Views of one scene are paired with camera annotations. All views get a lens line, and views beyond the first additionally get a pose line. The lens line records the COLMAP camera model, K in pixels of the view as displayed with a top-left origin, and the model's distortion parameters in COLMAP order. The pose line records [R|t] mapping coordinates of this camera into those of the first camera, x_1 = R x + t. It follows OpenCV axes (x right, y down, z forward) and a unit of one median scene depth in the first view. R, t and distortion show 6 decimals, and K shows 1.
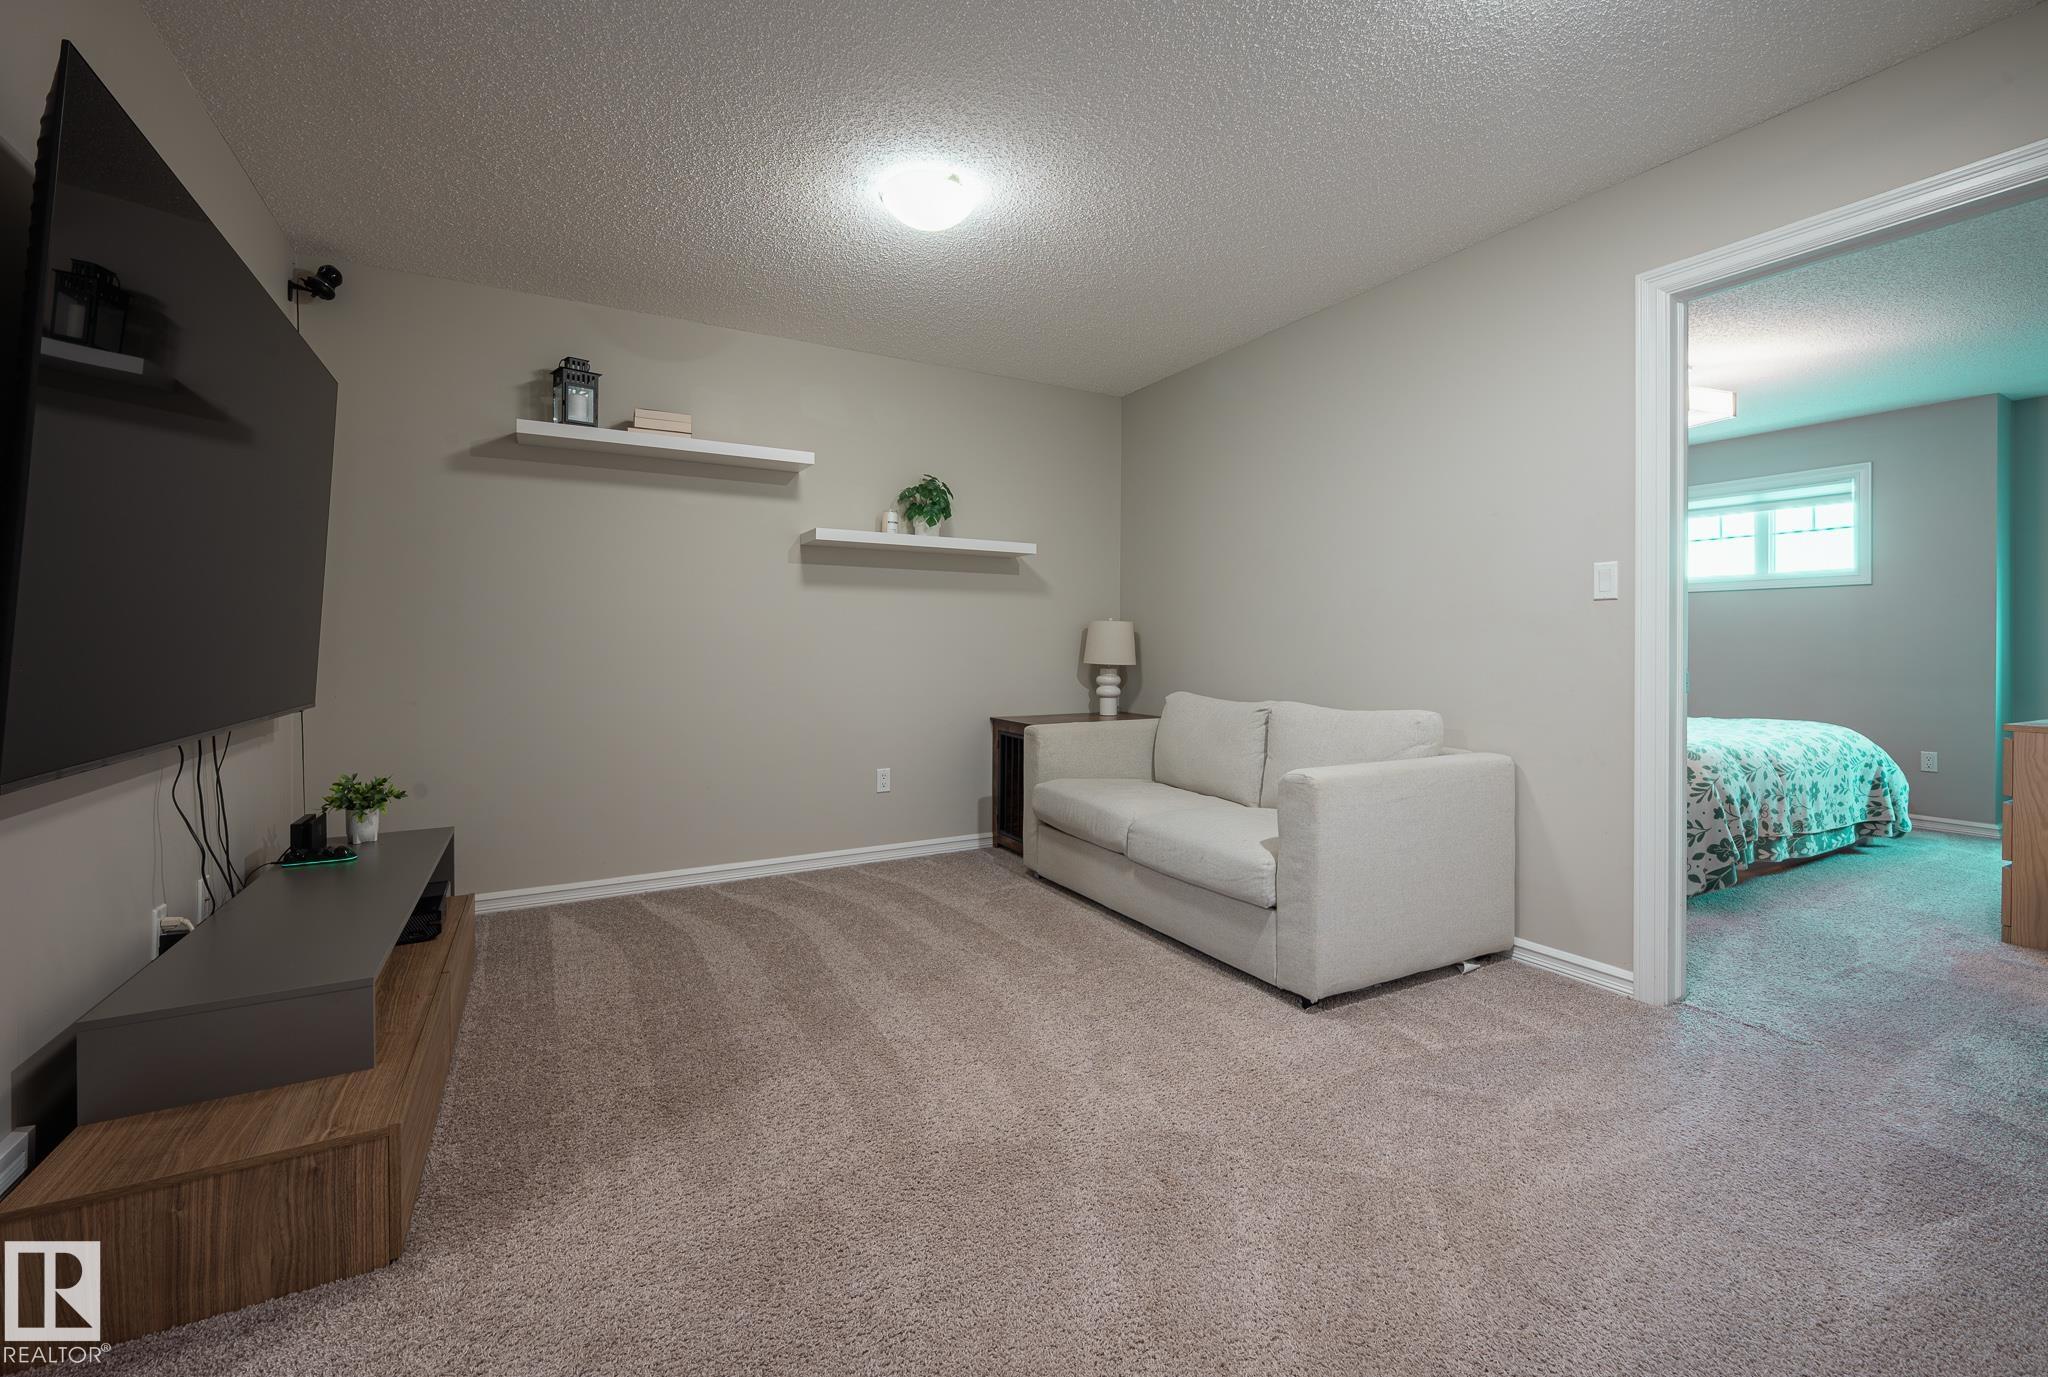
lens RADIAL K [[848.9, 0, 1022.7], [0, 848.9, 659.4], [0, 0, 1]] dist [0.033739, -0.015913]
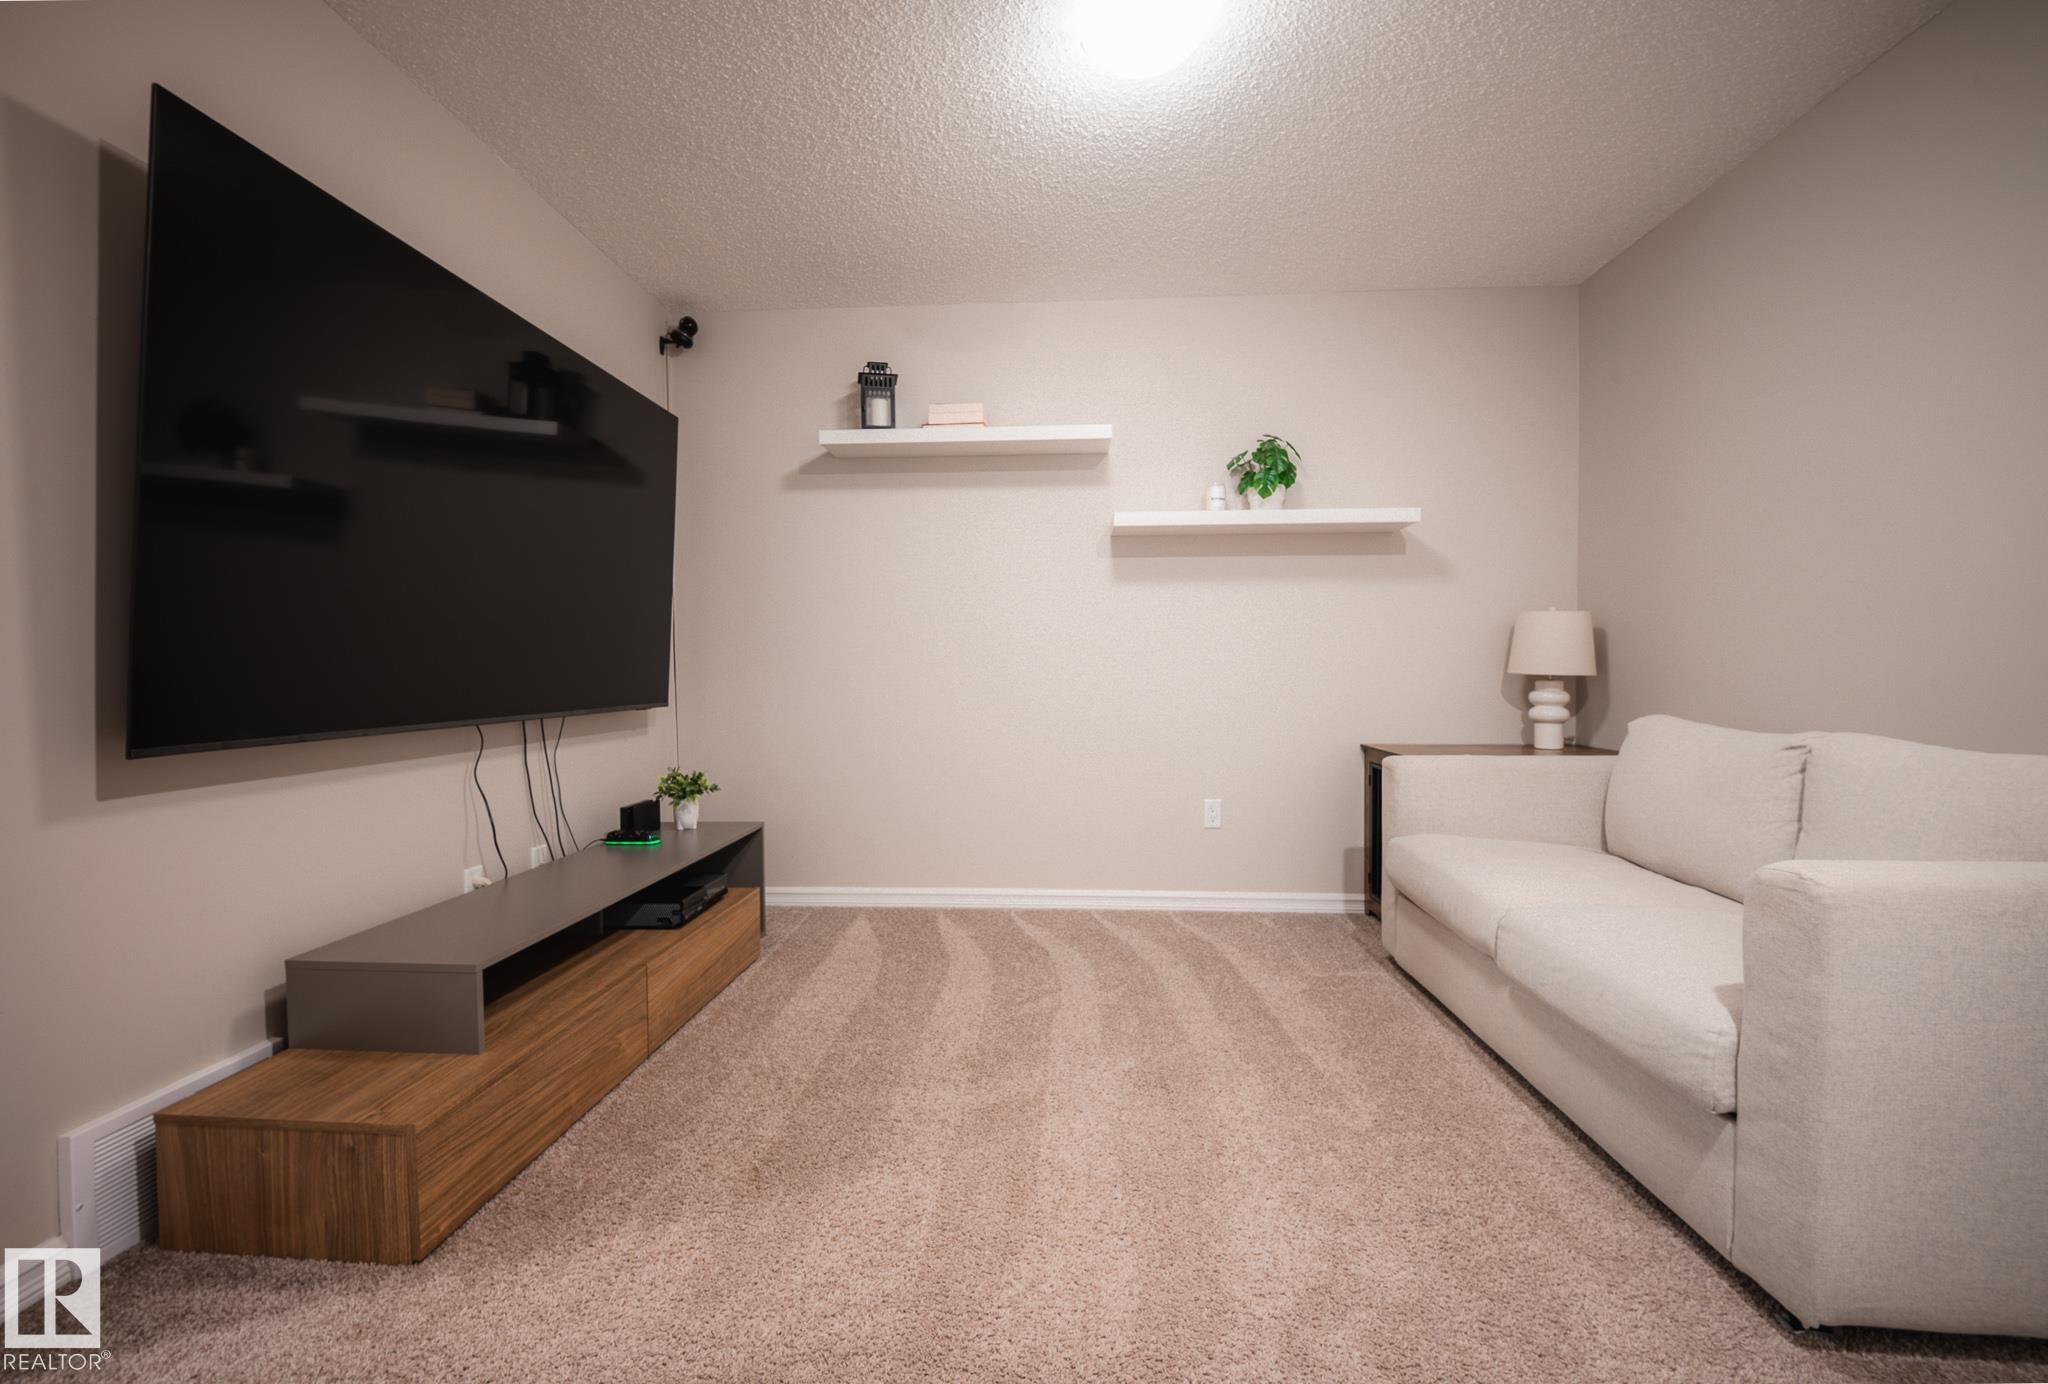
lens RADIAL K [[856.7, 0, 1024.0], [0, 856.7, 692.0], [0, 0, 1]] dist [0.029026, -0.028505]
pose [[0.844201, 0.009171, -0.535948, 0.172660], [-0.003590, 0.999928, 0.011455, 0.019892], [0.536014, -0.007746, 0.844173, 0.266121]]
